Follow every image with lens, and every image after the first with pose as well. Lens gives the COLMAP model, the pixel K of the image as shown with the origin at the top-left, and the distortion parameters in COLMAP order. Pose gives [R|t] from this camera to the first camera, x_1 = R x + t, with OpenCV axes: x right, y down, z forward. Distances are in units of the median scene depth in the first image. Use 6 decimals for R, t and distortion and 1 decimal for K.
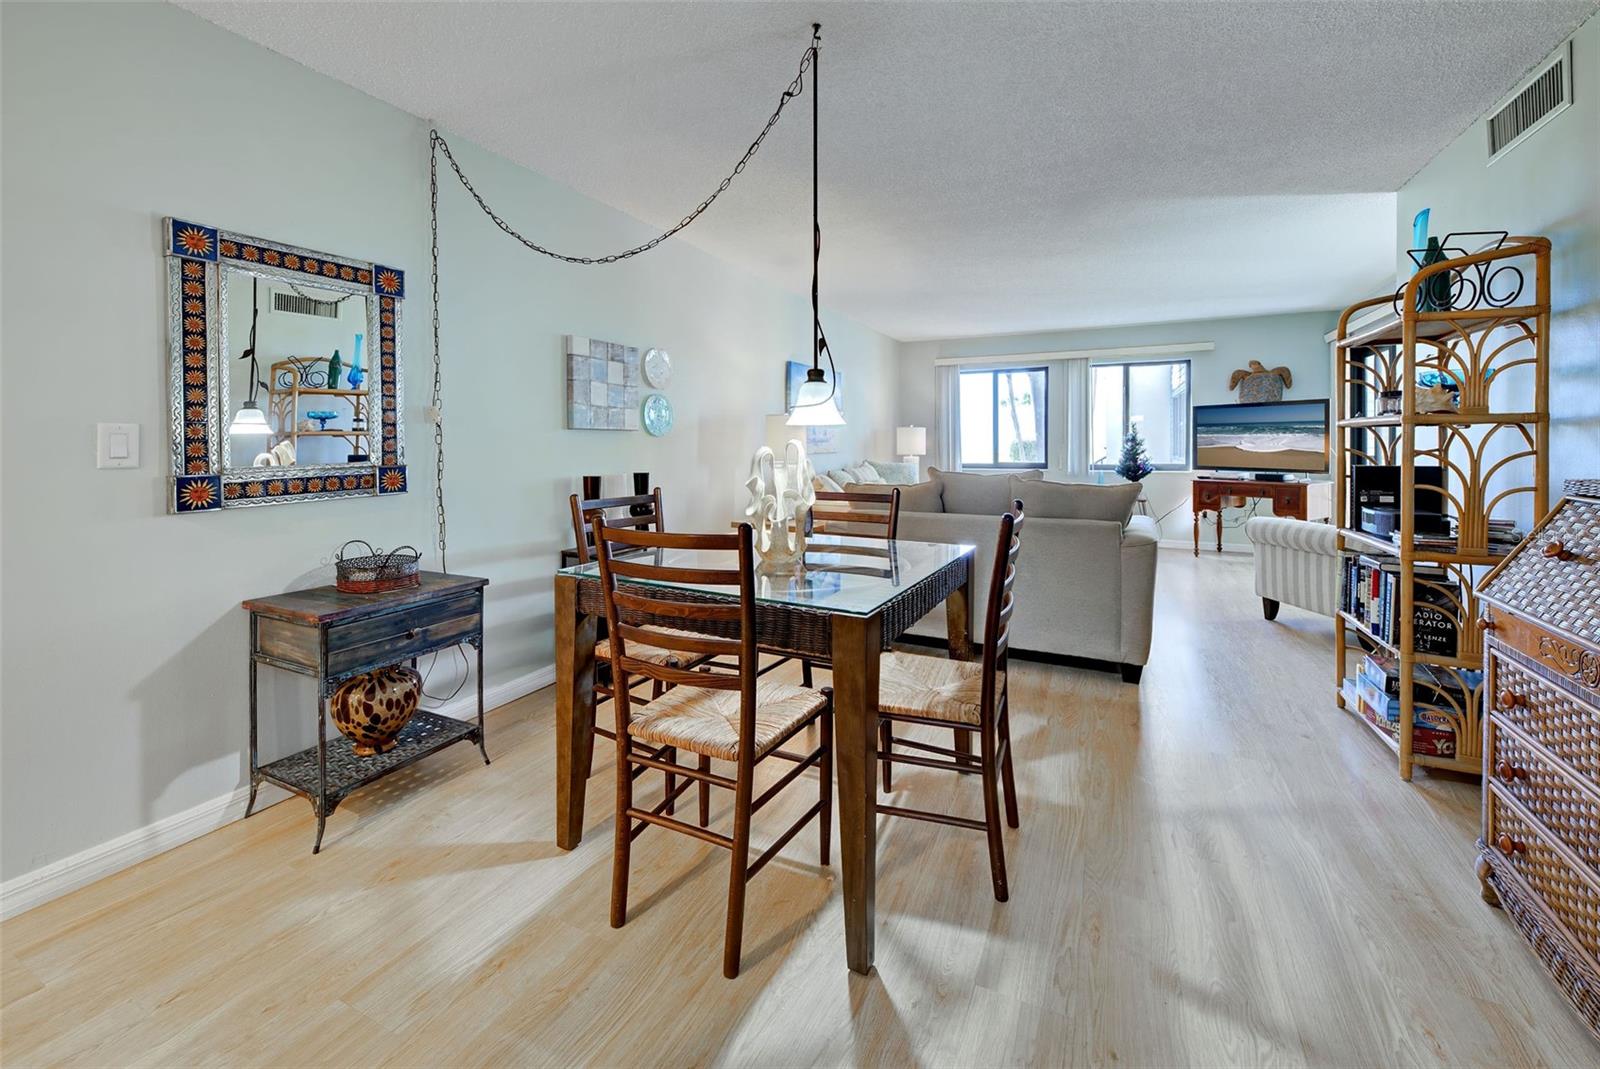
lens RADIAL K [[596.0, 0, 863.6], [0, 596.0, 502.7], [0, 0, 1]] dist [0.000815, -0.001870]
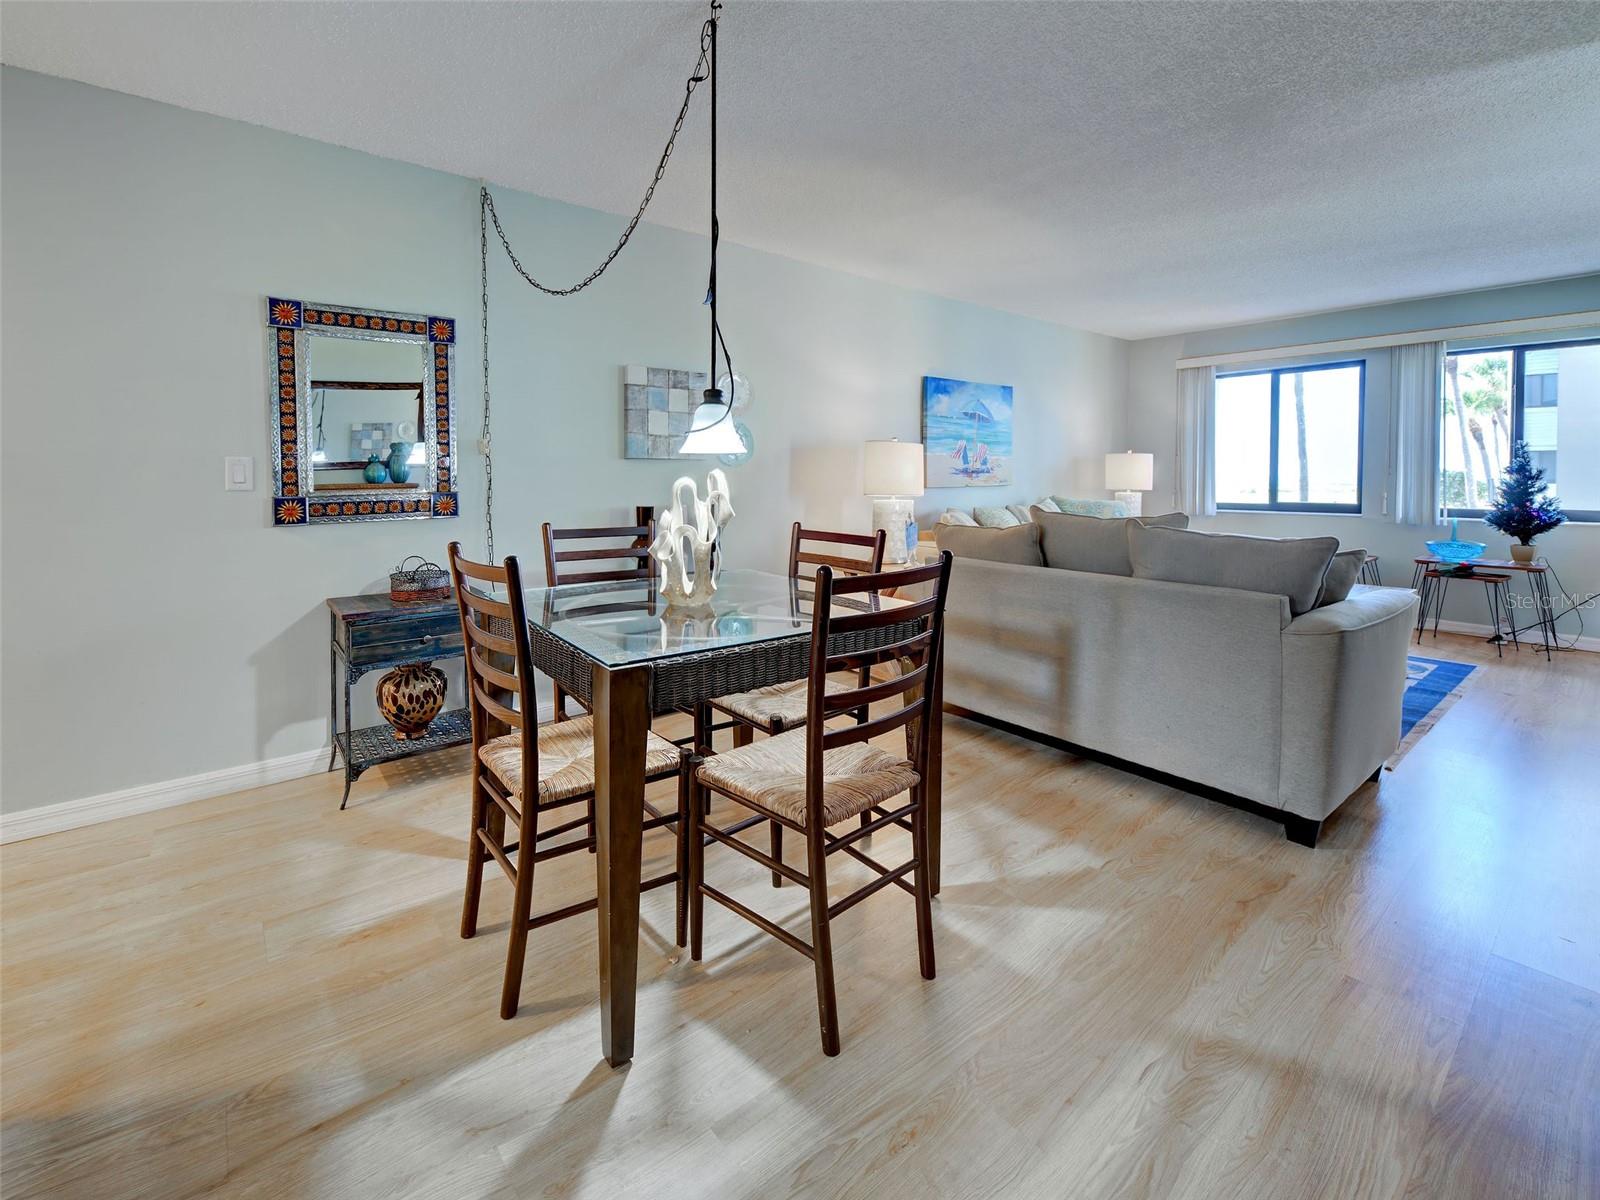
lens RADIAL K [[699.5, 0, 843.0], [0, 699.5, 553.7], [0, 0, 1]] dist [0.001030, -0.000107]
pose [[0.895610, 0.053791, -0.441577, 0.546518], [-0.047433, 0.998551, 0.025436, -0.016909], [0.442305, -0.001835, 0.896863, 0.155301]]
